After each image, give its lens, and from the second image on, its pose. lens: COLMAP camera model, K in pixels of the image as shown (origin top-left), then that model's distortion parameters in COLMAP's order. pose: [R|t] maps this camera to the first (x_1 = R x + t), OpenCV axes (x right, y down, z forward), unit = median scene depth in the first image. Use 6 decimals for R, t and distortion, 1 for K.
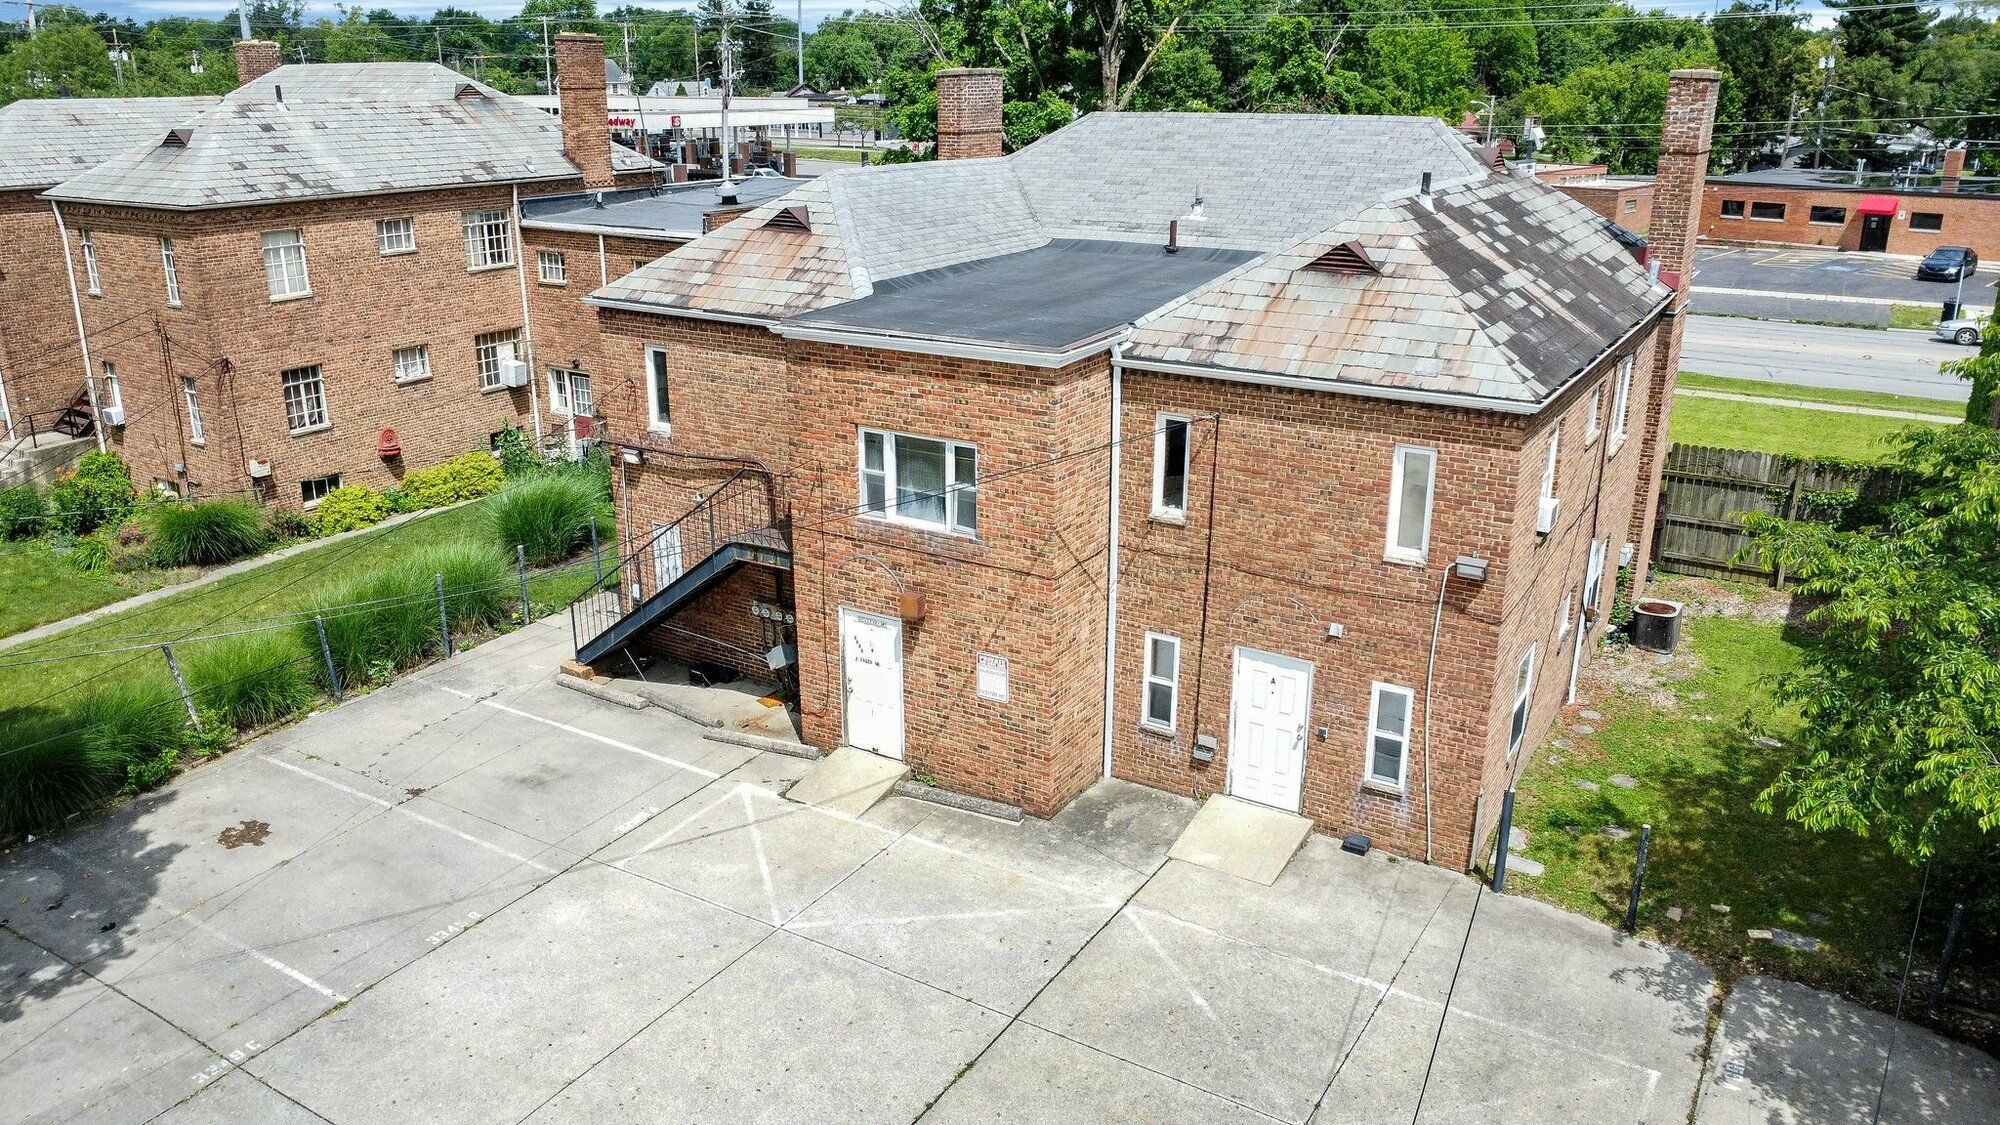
lens RADIAL K [[1450.2, 0, 993.7], [0, 1450.2, 551.9], [0, 0, 1]] dist [-0.029354, -0.005275]
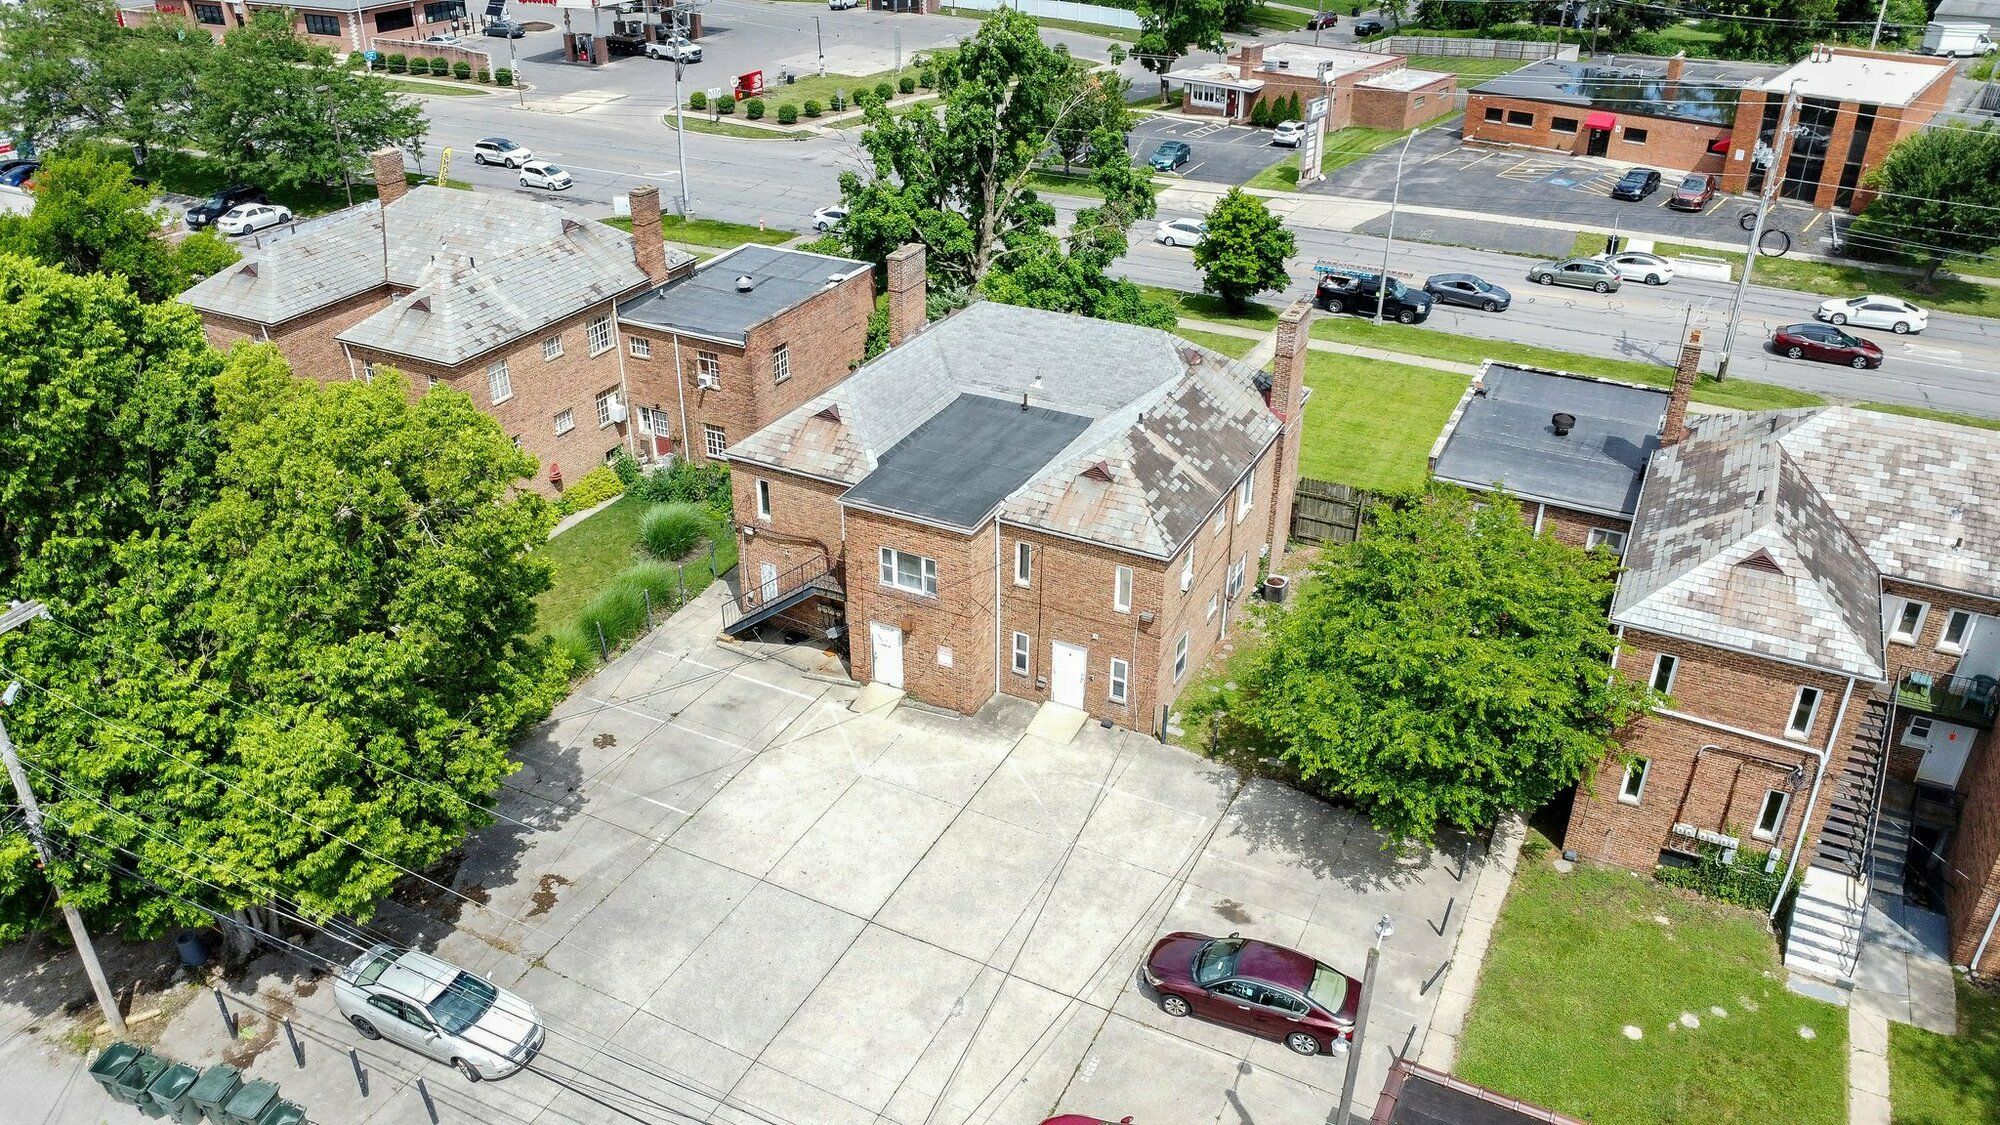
lens RADIAL K [[1450.2, 0, 991.2], [0, 1450.2, 559.2], [0, 0, 1]] dist [-0.029354, -0.005275]
pose [[0.996773, -0.038457, 0.070466, -0.077161], [0.025131, 0.983151, 0.181061, -0.437903], [-0.076242, -0.178705, 0.980944, -1.100285]]
